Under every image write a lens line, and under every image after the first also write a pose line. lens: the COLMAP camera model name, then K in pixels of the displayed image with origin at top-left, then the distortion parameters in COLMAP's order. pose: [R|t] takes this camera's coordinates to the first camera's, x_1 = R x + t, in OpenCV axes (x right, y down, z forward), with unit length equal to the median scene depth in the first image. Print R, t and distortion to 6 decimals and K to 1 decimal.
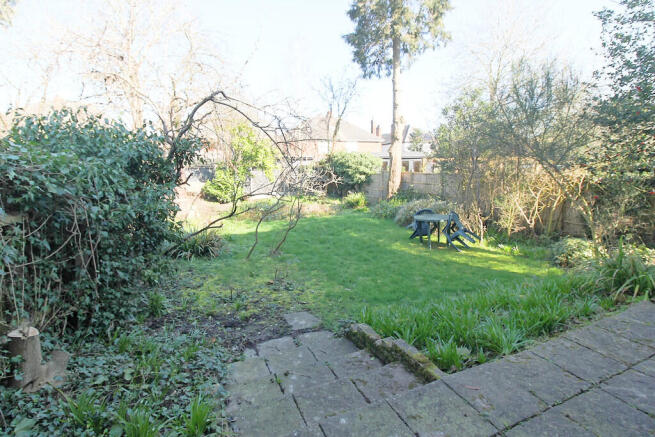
lens RADIAL K [[320.7, 0, 327.5], [0, 320.7, 218.5], [0, 0, 1]] dist [-0.000198, -0.000080]
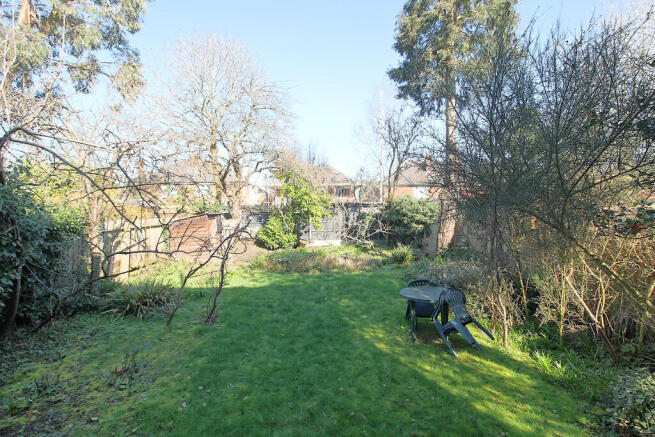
lens RADIAL K [[320.7, 0, 327.5], [0, 320.7, 218.5], [0, 0, 1]] dist [-0.000198, -0.000080]
pose [[0.944905, 0.019330, -0.326775, 0.166061], [-0.065607, 0.989183, -0.131197, -0.026013], [0.320704, 0.145407, 0.935952, 0.137632]]
